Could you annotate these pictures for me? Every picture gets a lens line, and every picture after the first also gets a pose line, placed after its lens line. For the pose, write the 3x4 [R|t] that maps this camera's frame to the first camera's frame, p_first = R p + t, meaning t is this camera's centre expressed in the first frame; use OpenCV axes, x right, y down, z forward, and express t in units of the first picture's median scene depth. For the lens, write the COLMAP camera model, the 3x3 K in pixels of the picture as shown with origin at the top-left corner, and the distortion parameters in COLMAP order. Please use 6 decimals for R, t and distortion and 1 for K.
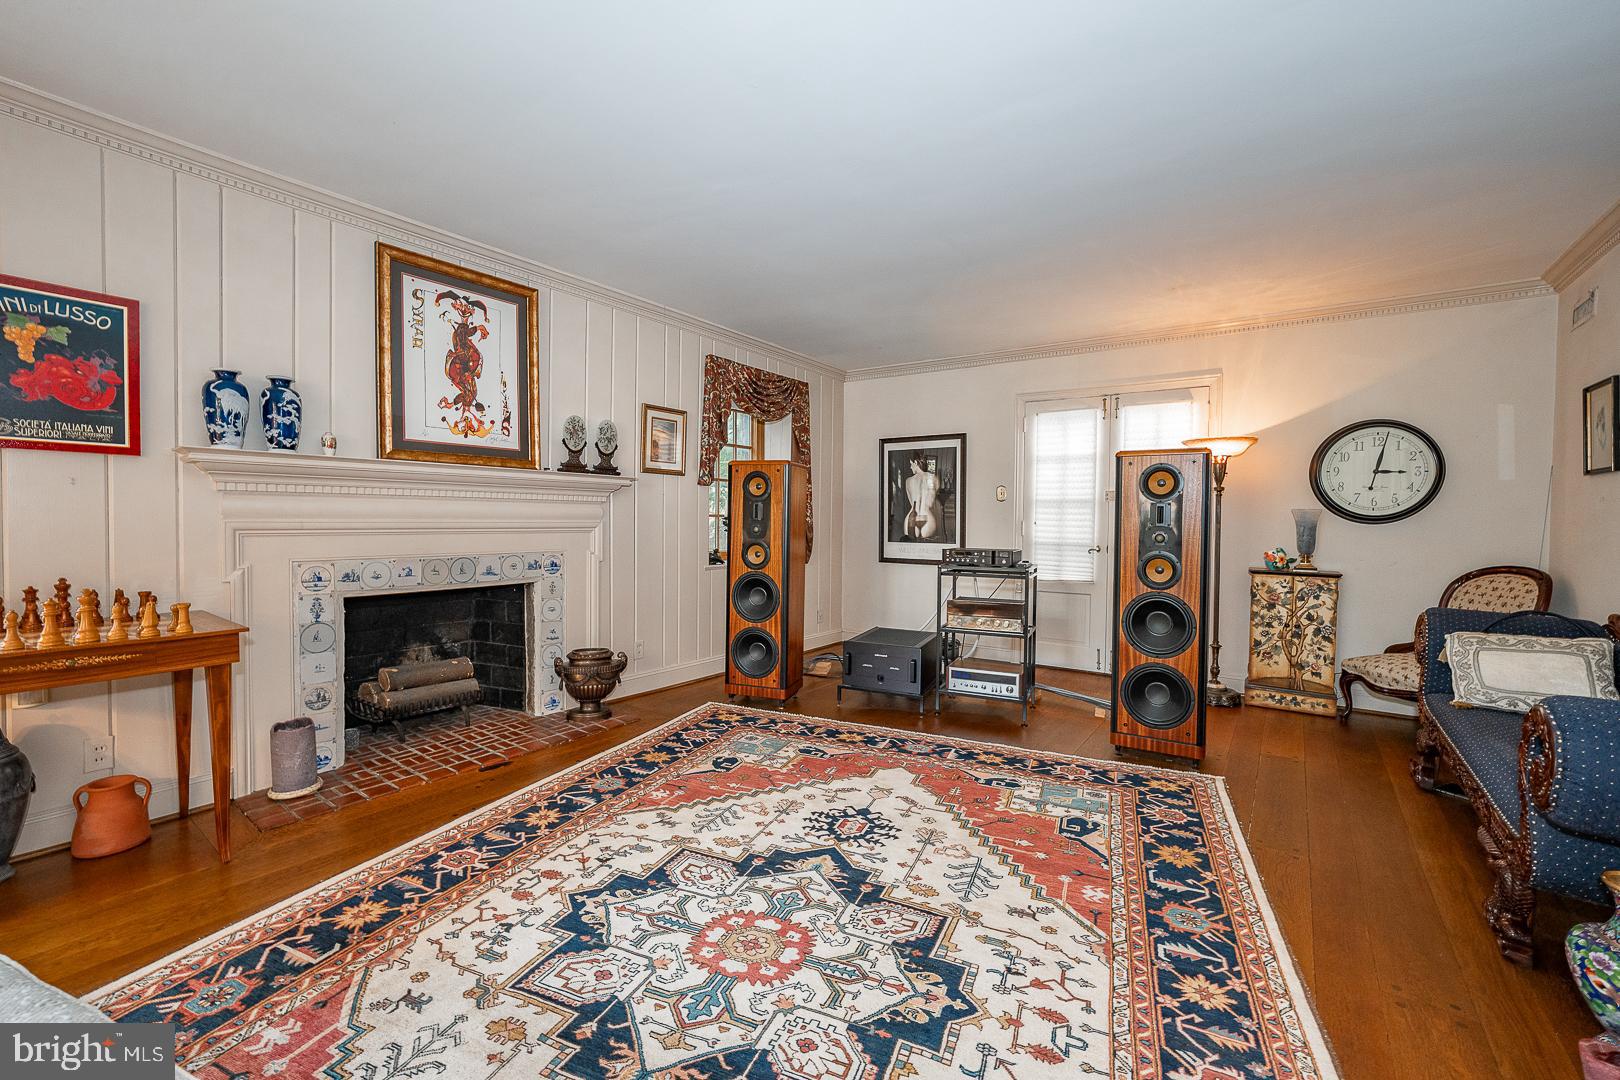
lens RADIAL K [[659.8, 0, 811.4], [0, 659.8, 533.6], [0, 0, 1]] dist [-0.002649, -0.000059]
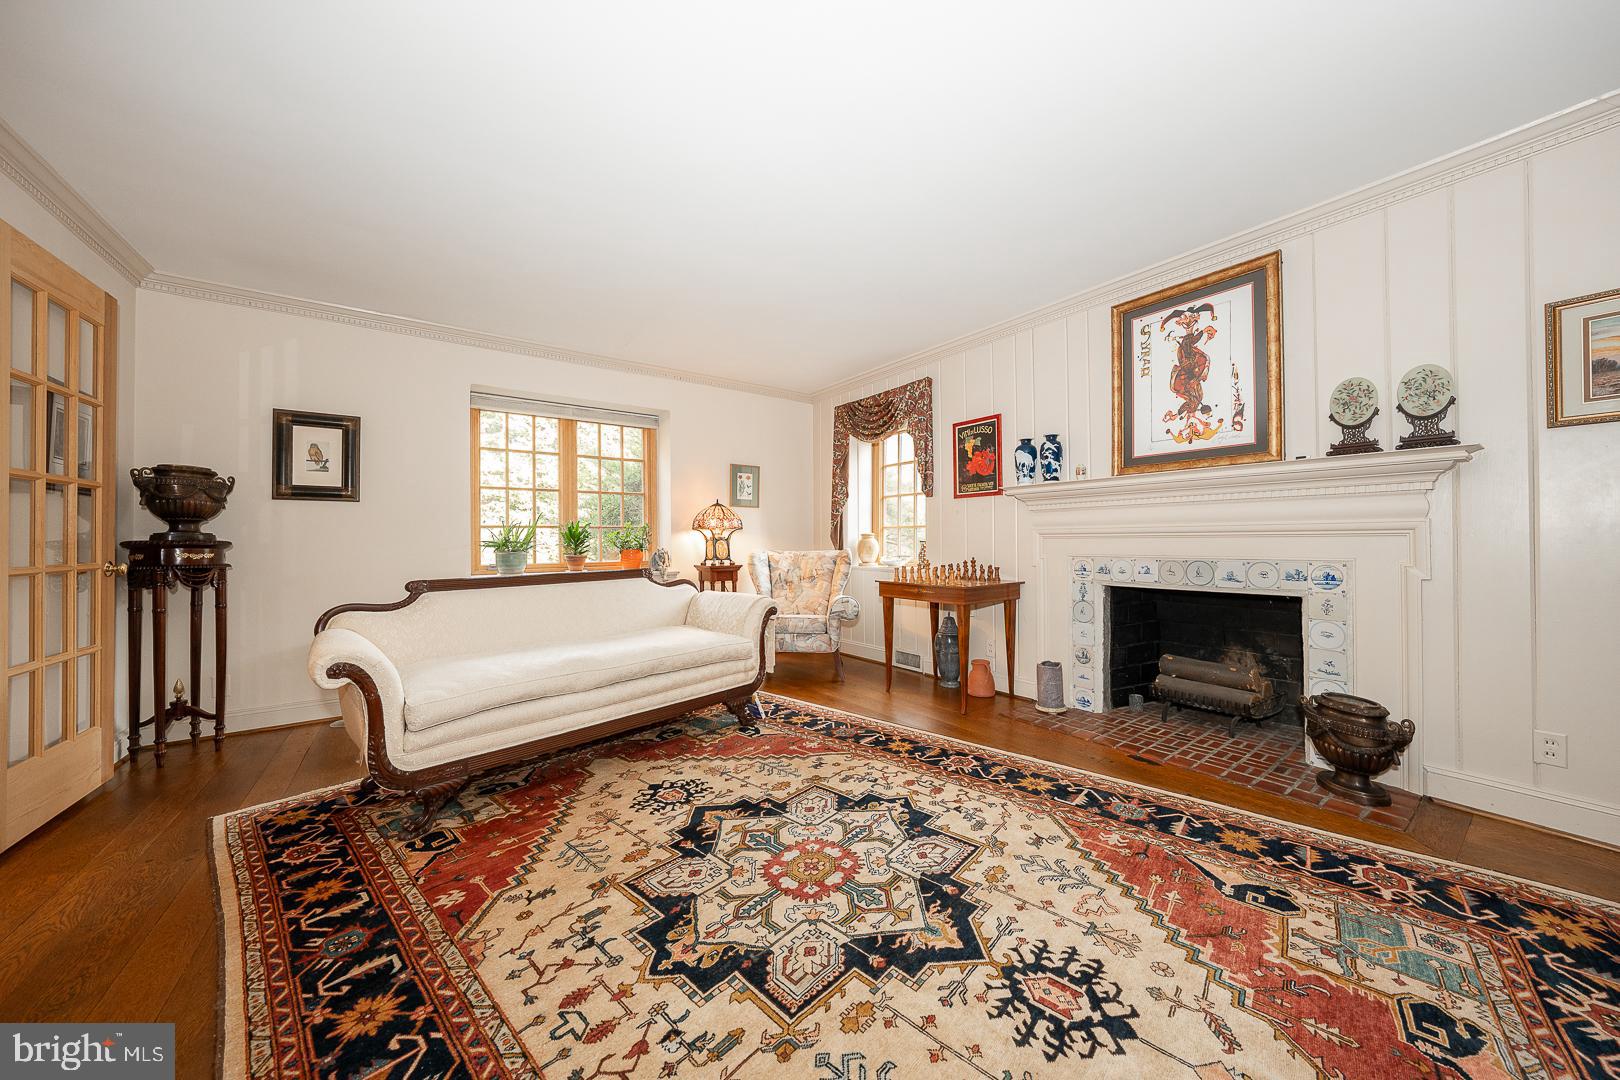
lens RADIAL K [[559.4, 0, 809.2], [0, 559.4, 534.9], [0, 0, 1]] dist [-0.030046, 0.007090]
pose [[-0.319770, -0.018318, -0.947318, 0.593809], [-0.019244, 0.999732, -0.012836, 0.023990], [0.947300, 0.014126, -0.320037, 0.890345]]
